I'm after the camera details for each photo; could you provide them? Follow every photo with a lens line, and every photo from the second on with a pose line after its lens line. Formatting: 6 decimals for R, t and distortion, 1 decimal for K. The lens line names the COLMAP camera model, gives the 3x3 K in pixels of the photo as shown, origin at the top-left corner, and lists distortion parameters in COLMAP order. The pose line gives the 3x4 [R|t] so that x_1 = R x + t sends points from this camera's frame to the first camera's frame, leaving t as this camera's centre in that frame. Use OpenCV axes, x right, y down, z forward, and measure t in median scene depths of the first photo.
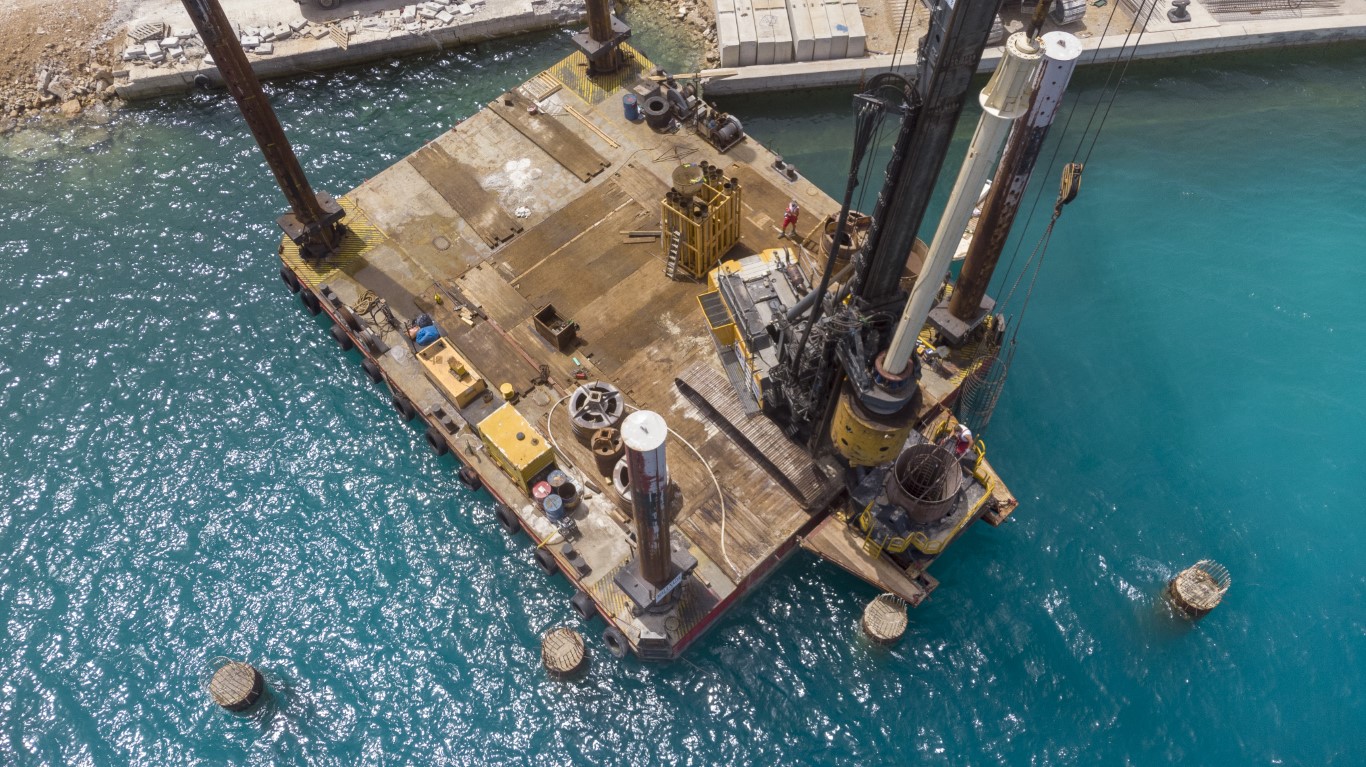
lens RADIAL K [[1002.0, 0, 689.4], [0, 1002.0, 382.7], [0, 0, 1]] dist [0.012155, 0.029379]
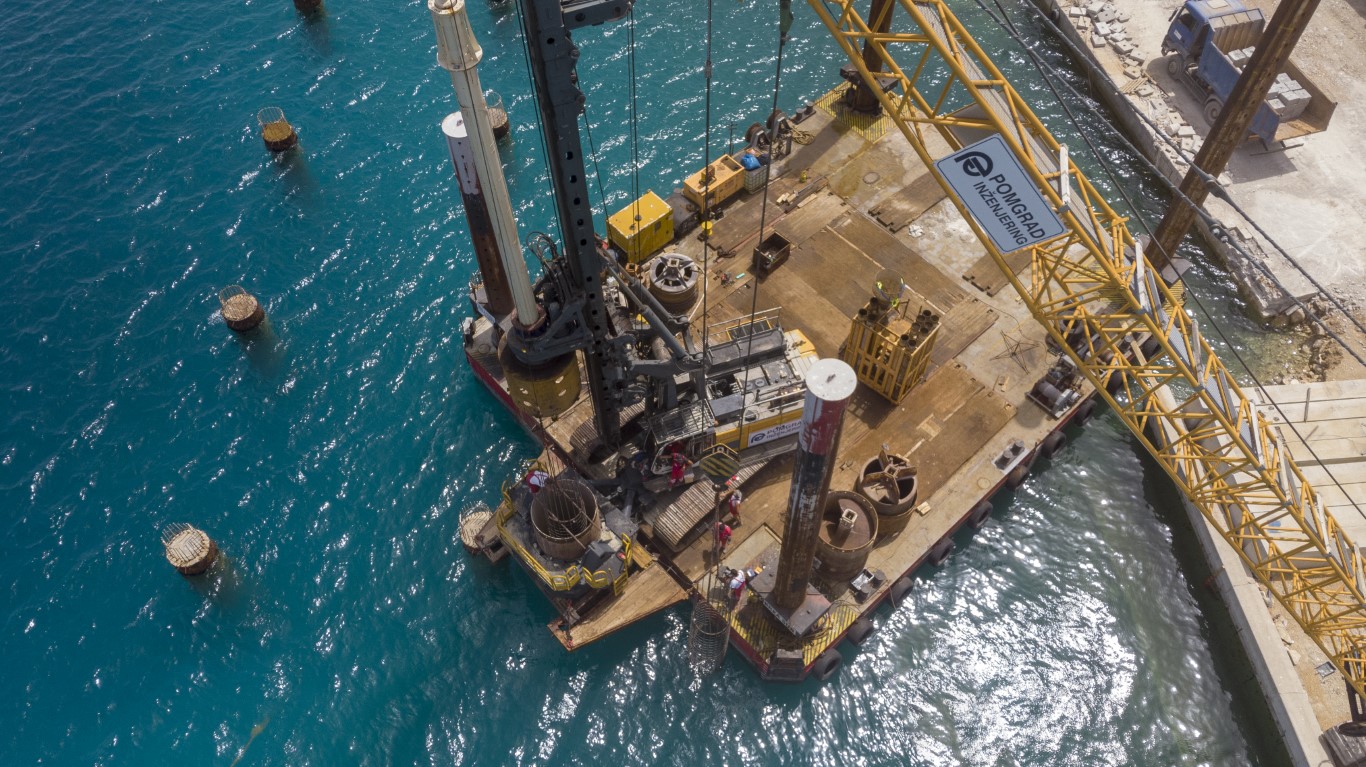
lens RADIAL K [[1002.0, 0, 686.2], [0, 1002.0, 380.6], [0, 0, 1]] dist [0.012155, 0.029379]
pose [[-0.007732, 0.836727, -0.547566, 0.518368], [-0.854732, 0.278680, 0.437916, -0.372902], [0.519011, 0.471409, 0.713023, 0.223928]]
